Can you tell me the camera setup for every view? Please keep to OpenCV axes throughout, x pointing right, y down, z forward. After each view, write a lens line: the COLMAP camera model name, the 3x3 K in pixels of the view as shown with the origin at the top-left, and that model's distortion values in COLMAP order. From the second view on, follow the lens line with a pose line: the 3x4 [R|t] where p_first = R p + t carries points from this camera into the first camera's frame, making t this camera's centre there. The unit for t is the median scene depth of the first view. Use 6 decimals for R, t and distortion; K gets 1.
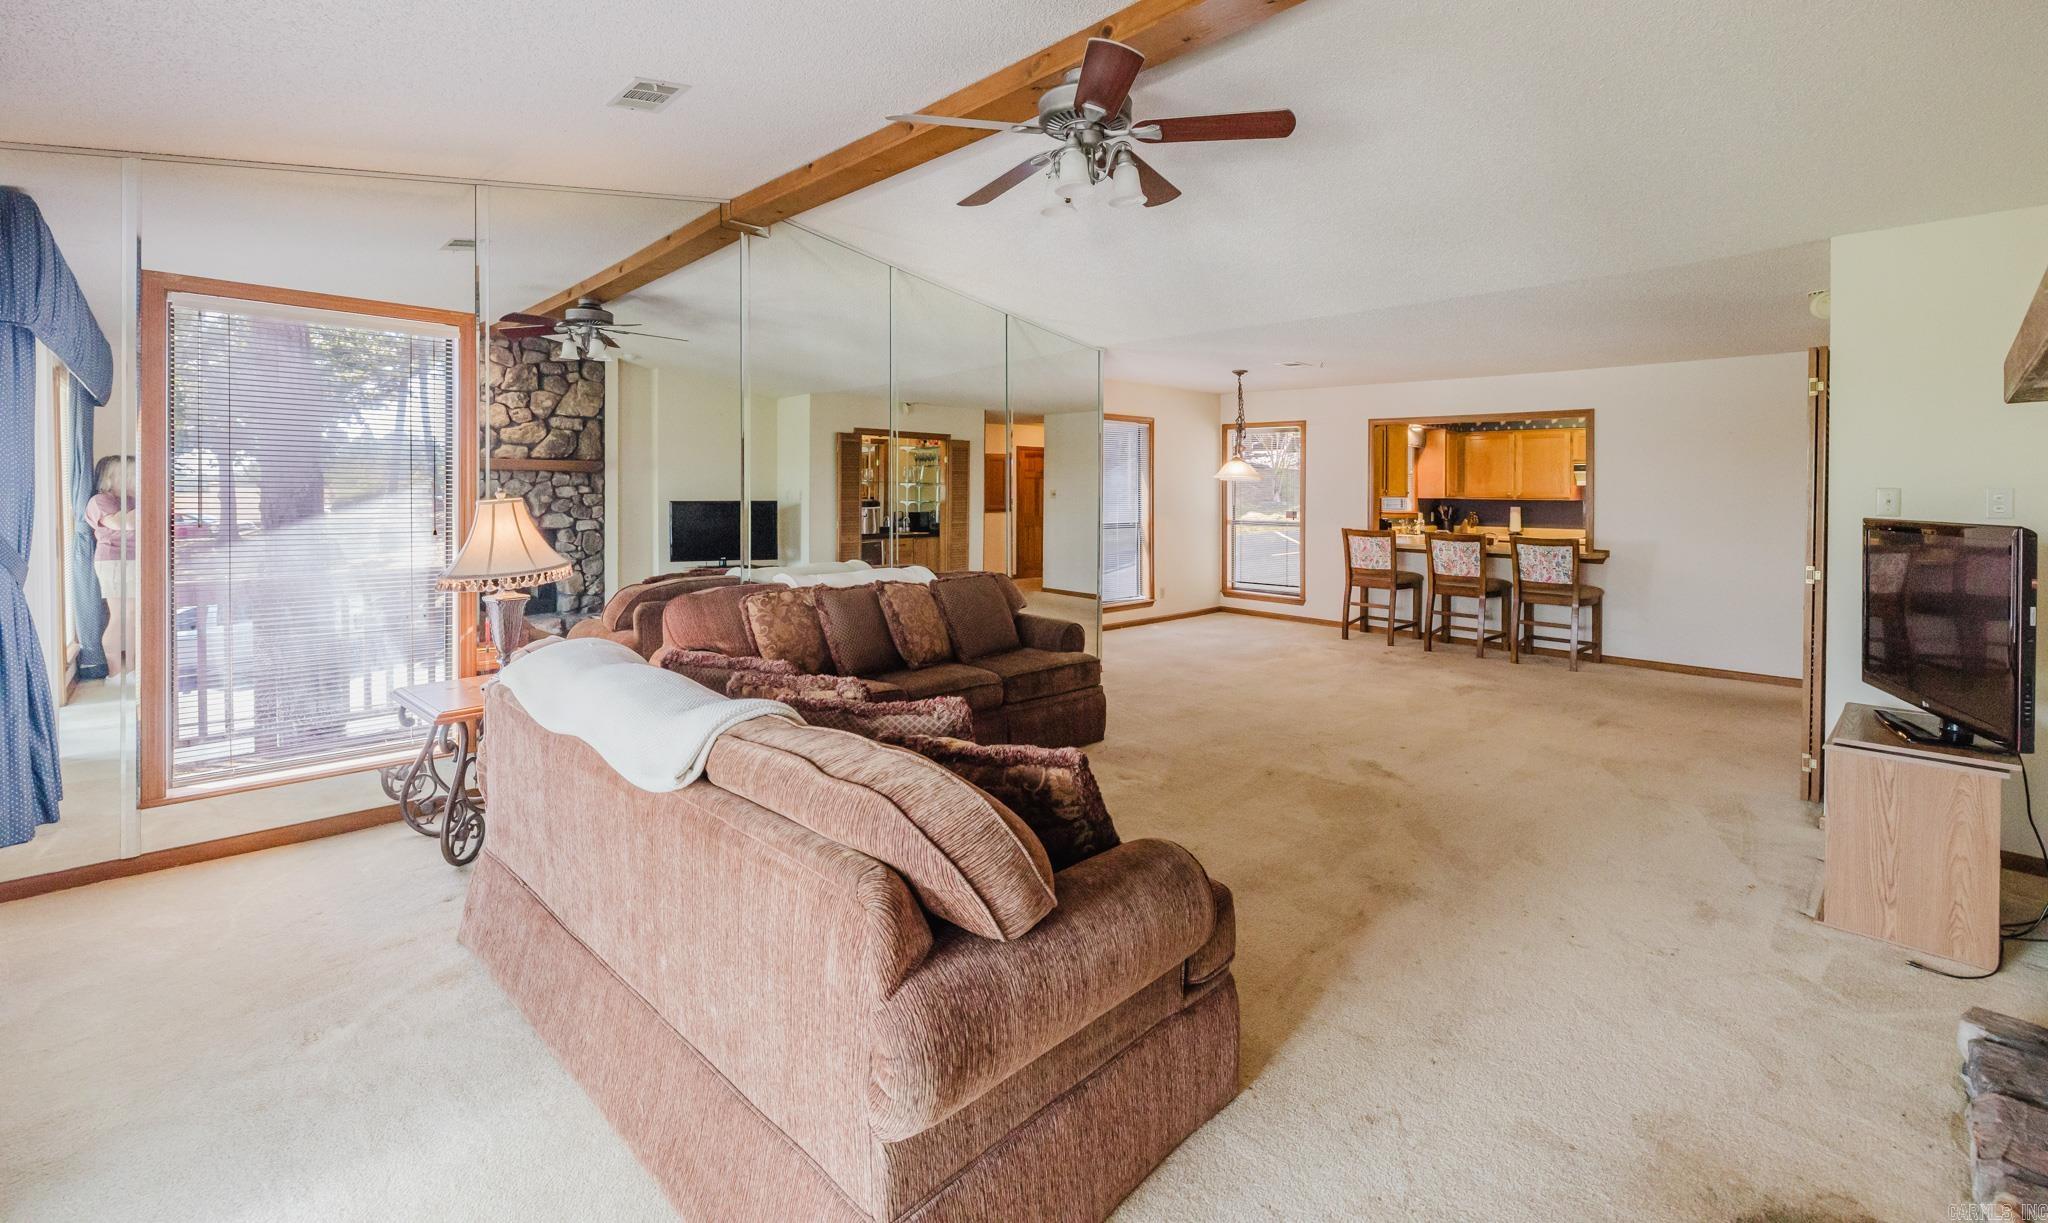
lens RADIAL K [[883.8, 0, 1027.2], [0, 883.8, 490.3], [0, 0, 1]] dist [0.000243, -0.000102]
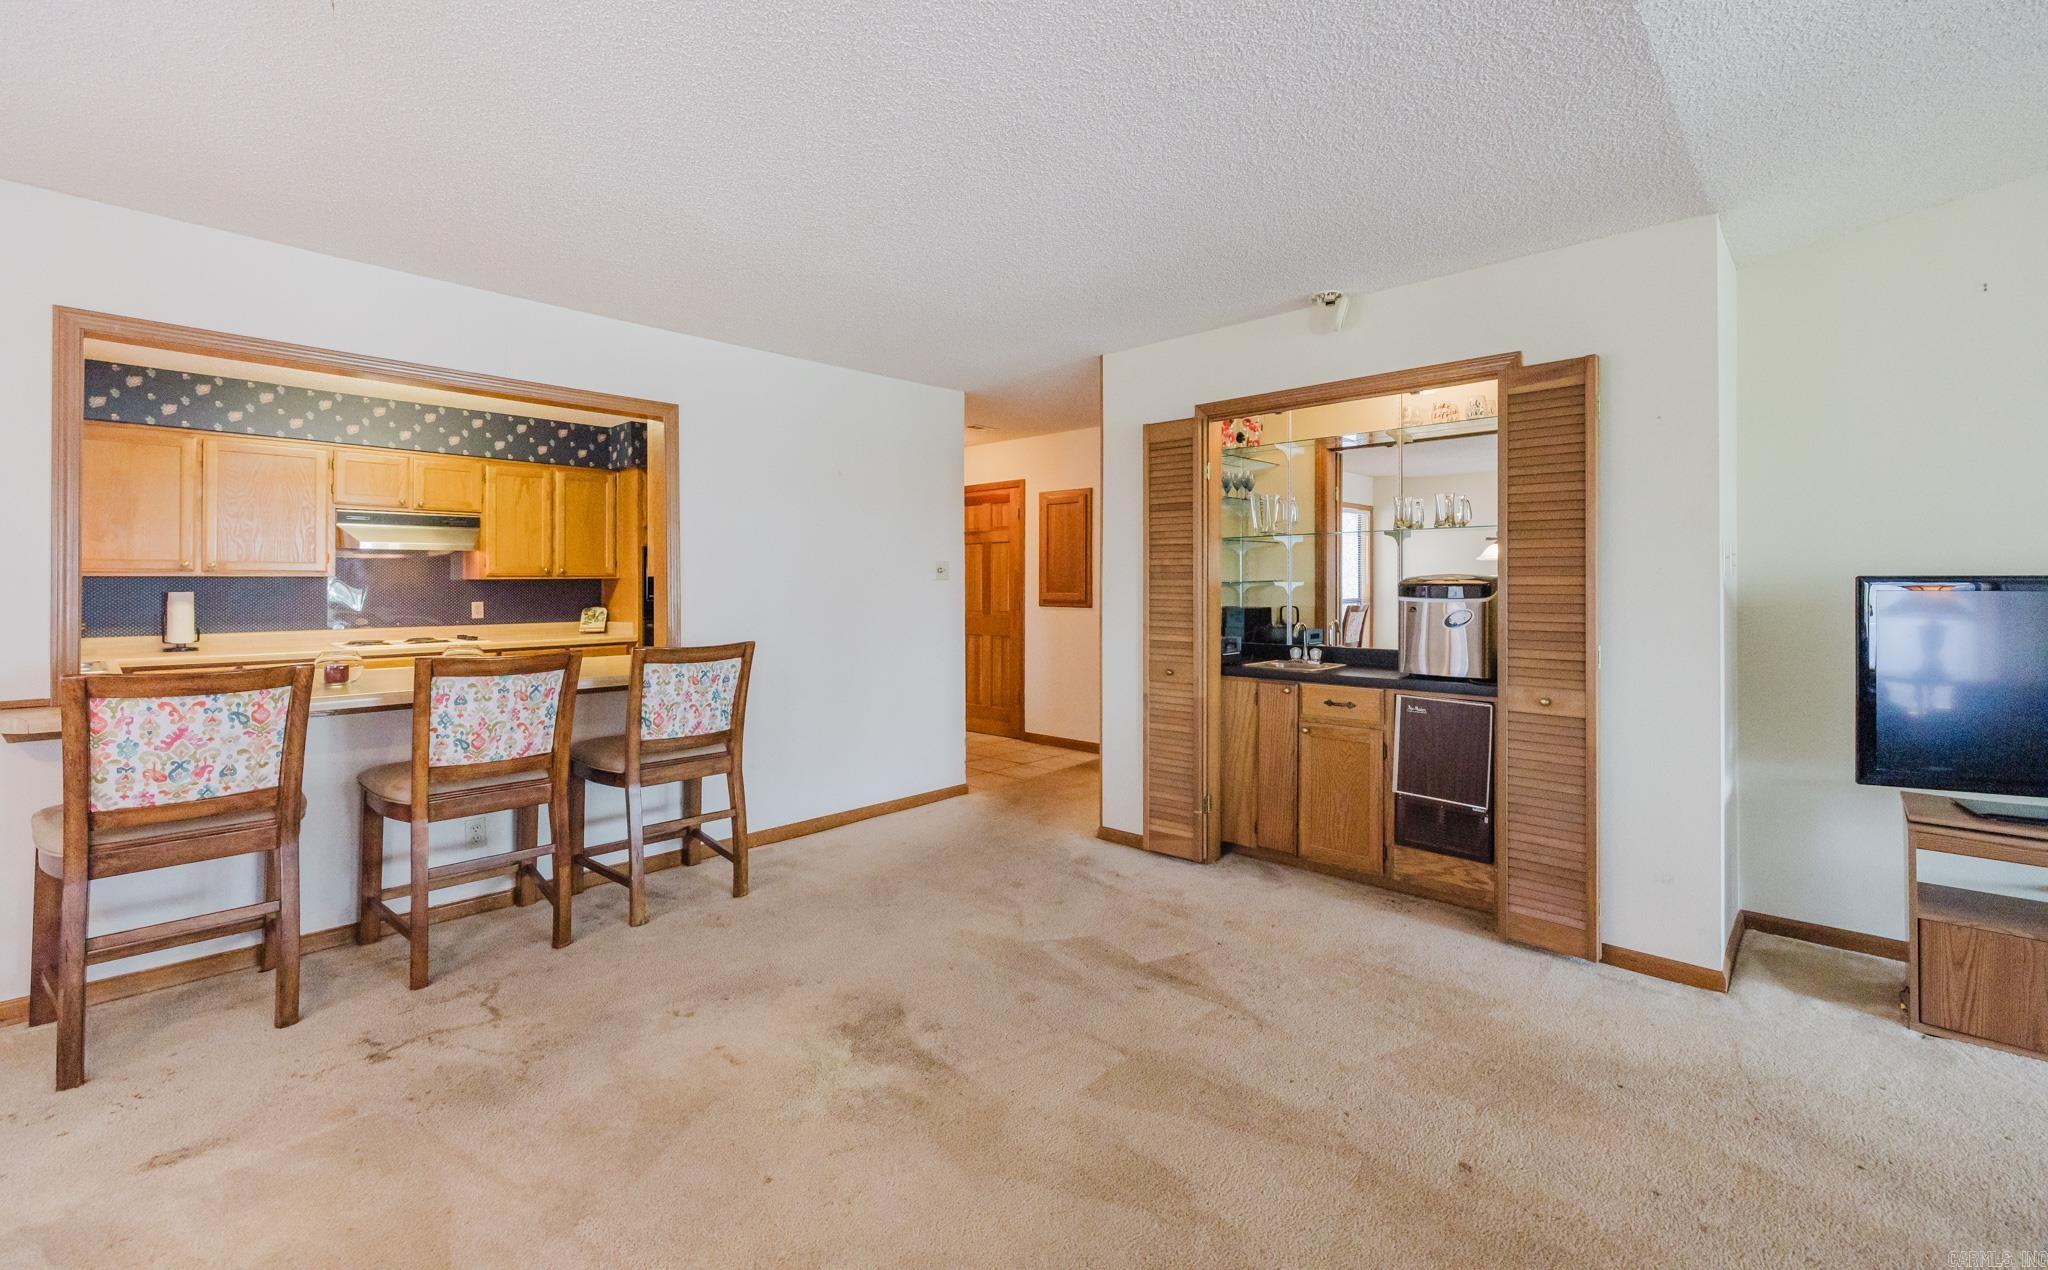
lens RADIAL K [[867.6, 0, 1014.0], [0, 867.6, 582.4], [0, 0, 1]] dist [-0.001838, 0.001406]
pose [[-0.037849, -0.009119, 0.999242, 0.080885], [0.001392, 0.999957, 0.009178, 0.012341], [-0.999283, 0.001738, -0.037834, 0.705184]]
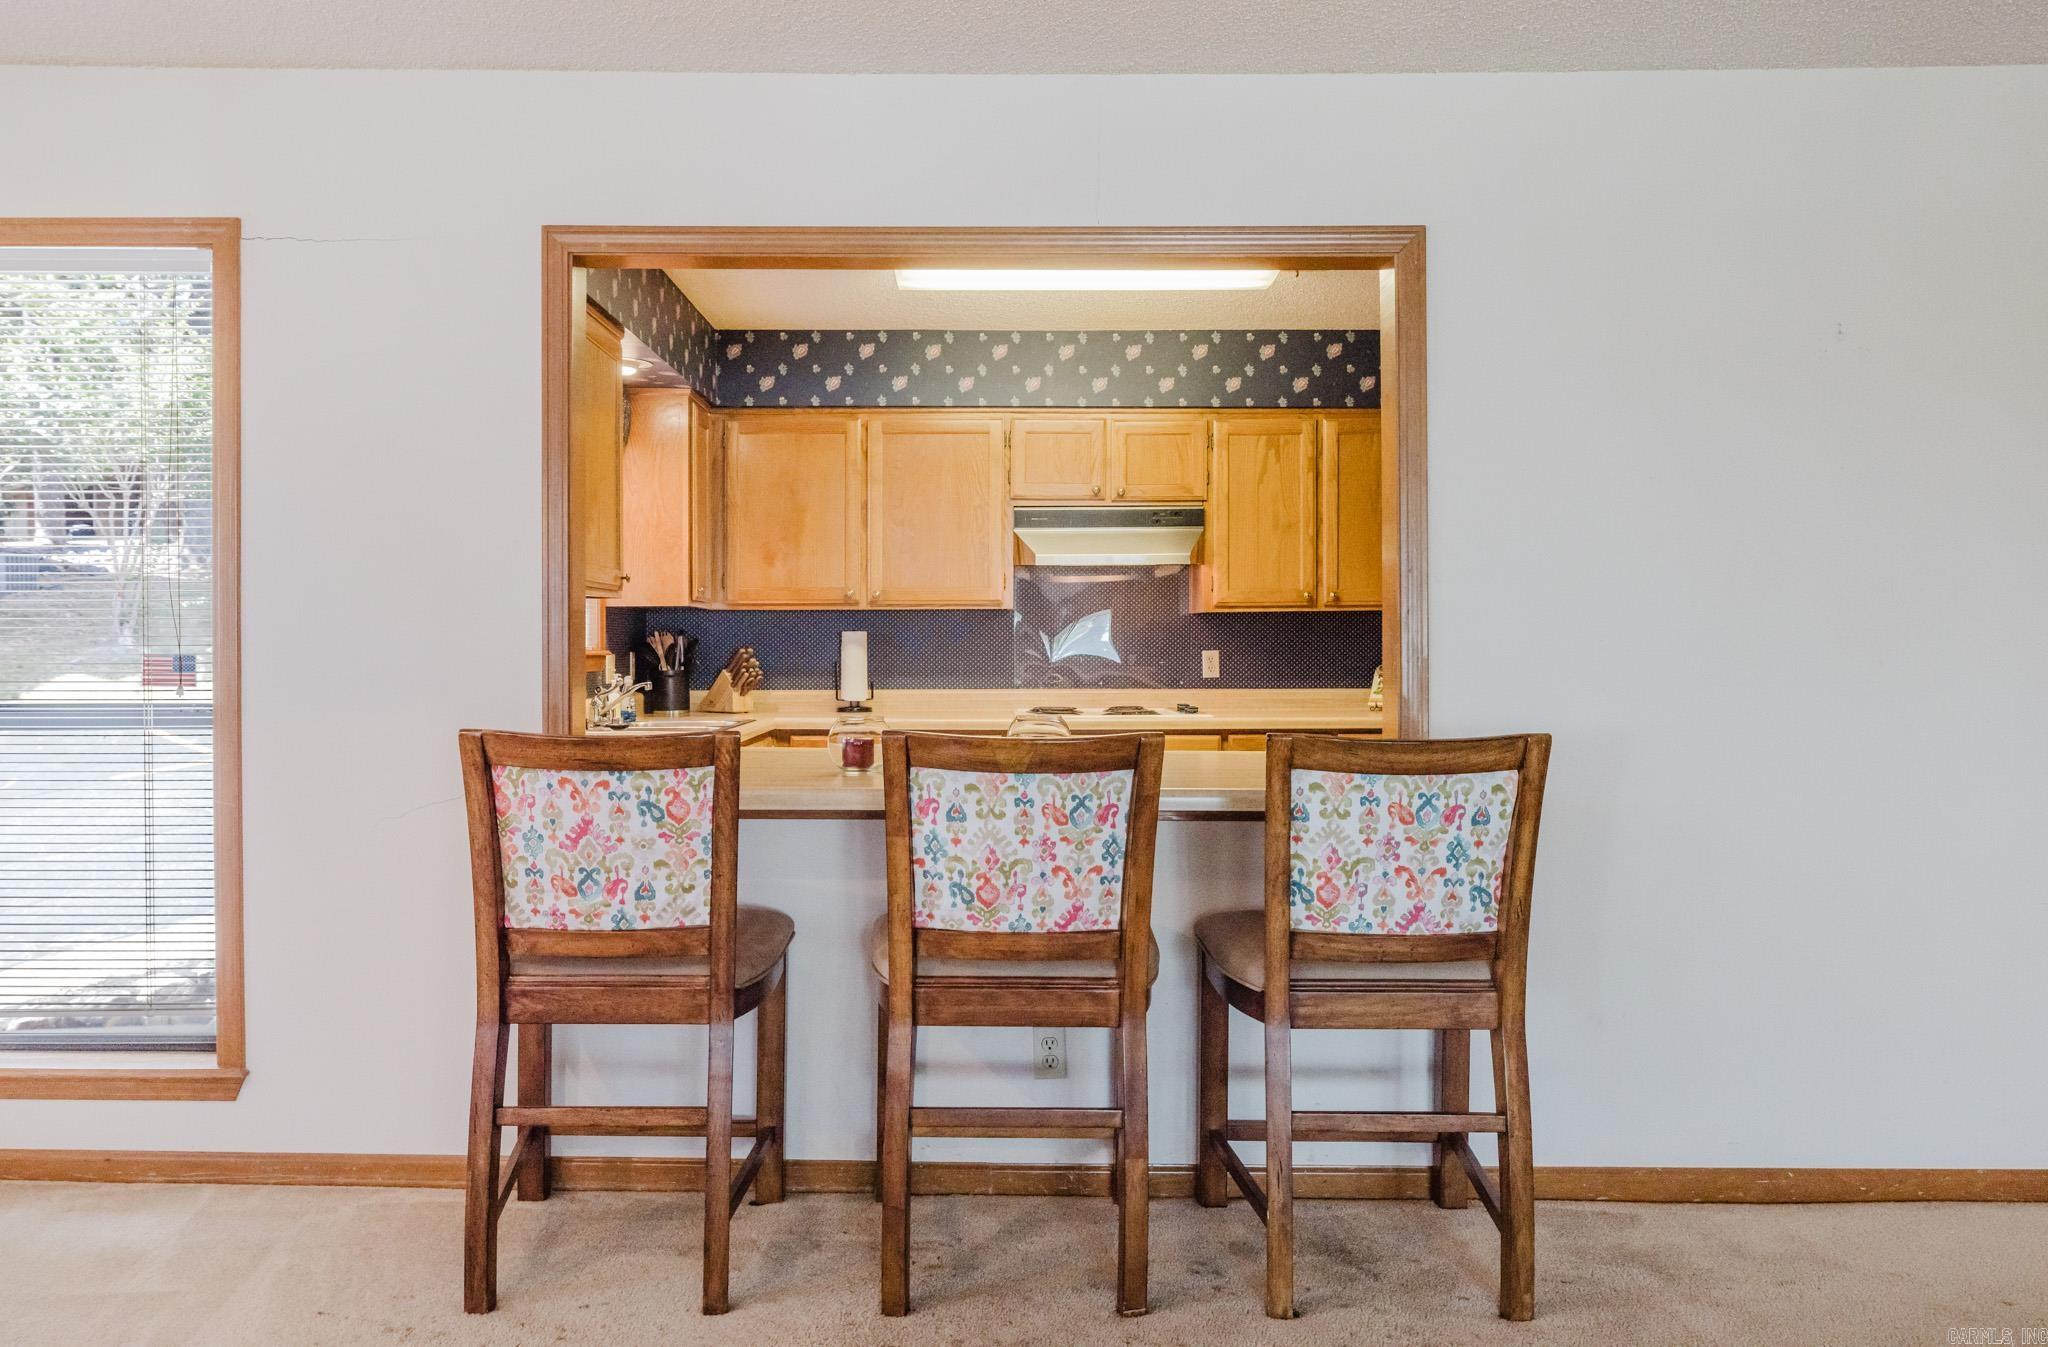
lens RADIAL K [[1490.4, 0, 958.0], [0, 1490.4, 648.1], [0, 0, 1]] dist [0.005193, 0.000610]
pose [[0.710846, -0.017073, 0.703141, 0.202454], [0.008991, 0.999844, 0.015188, 0.020901], [-0.703290, -0.004474, 0.710889, 0.681359]]
